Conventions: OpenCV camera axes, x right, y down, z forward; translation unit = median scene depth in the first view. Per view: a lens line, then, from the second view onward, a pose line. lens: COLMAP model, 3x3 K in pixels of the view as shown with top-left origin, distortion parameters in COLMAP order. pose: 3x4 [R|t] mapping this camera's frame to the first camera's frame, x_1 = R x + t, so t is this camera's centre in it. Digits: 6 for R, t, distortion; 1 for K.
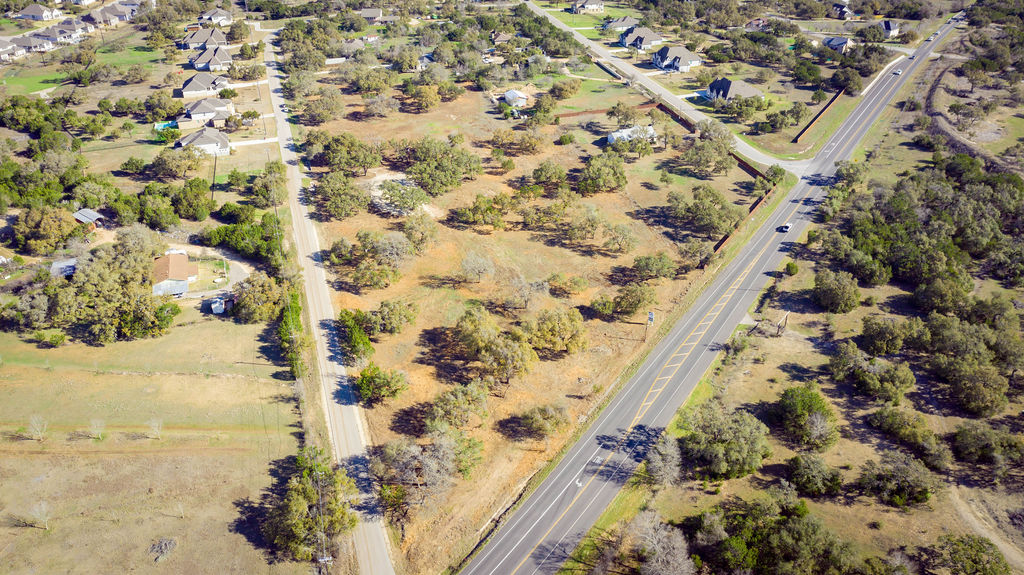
lens RADIAL K [[851.1, 0, 473.7], [0, 851.1, 290.1], [0, 0, 1]] dist [0.001354, 0.009832]
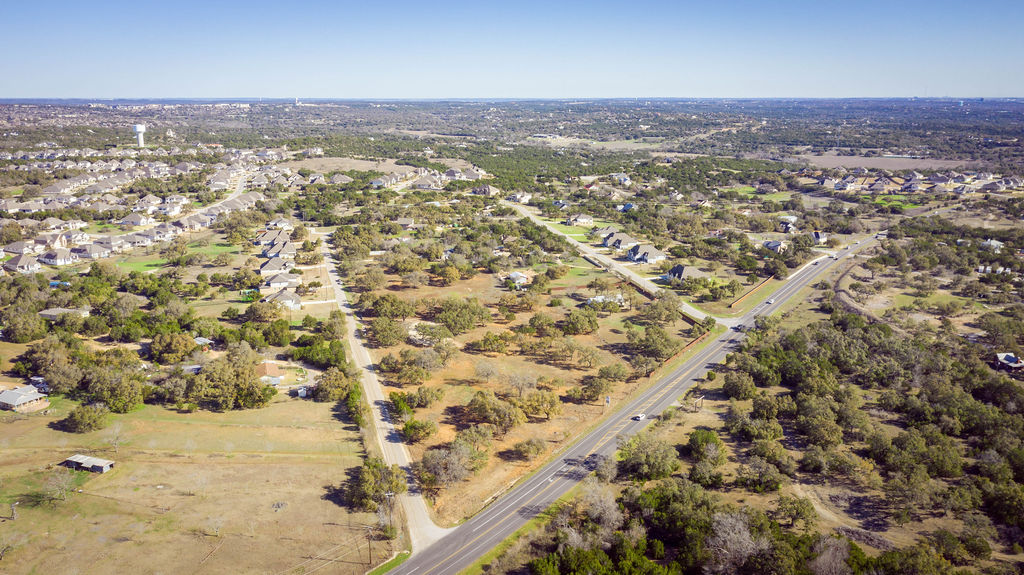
lens RADIAL K [[851.1, 0, 473.7], [0, 851.1, 290.1], [0, 0, 1]] dist [0.001354, 0.009832]
pose [[0.999755, 0.014778, -0.016462, 0.004131], [-0.018579, 0.964828, -0.262223, 0.178932], [0.012008, 0.262465, 0.964867, -0.327014]]
